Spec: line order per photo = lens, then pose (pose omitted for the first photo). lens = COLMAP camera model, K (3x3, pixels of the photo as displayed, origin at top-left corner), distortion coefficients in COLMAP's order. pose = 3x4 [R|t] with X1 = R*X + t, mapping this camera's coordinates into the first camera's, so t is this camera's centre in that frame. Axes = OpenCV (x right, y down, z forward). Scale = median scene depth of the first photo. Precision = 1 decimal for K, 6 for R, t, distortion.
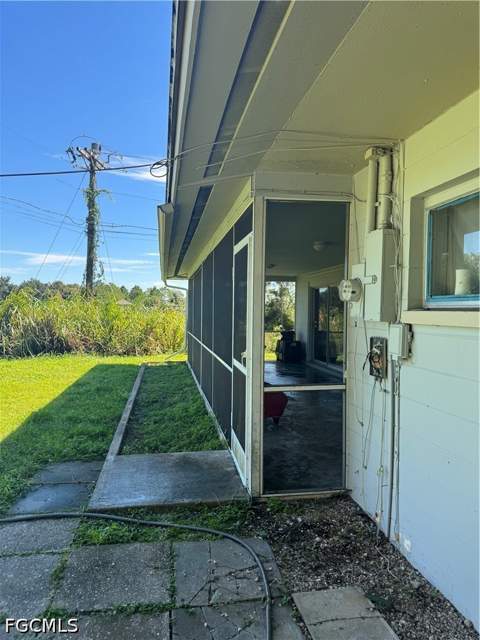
lens RADIAL K [[450.5, 0, 239.5], [0, 450.5, 322.7], [0, 0, 1]] dist [-0.003413, -0.027914]
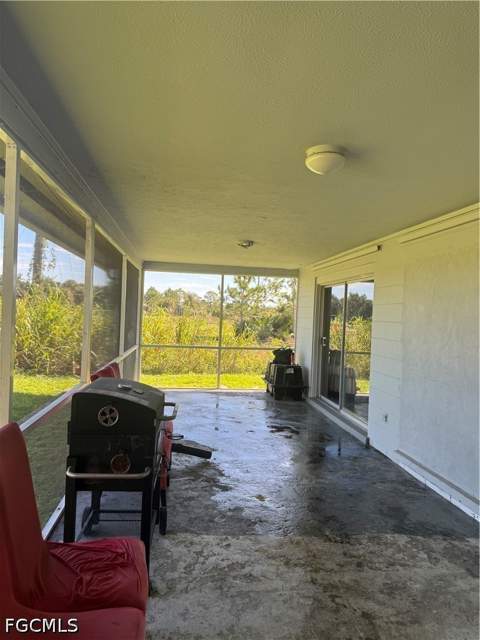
lens RADIAL K [[450.5, 0, 239.9], [0, 450.5, 316.8], [0, 0, 1]] dist [-0.003413, -0.027914]
pose [[0.998843, 0.029903, -0.037656, 0.065036], [-0.030729, 0.999295, -0.021557, -0.013865], [0.036985, 0.022690, 0.999058, 0.317039]]
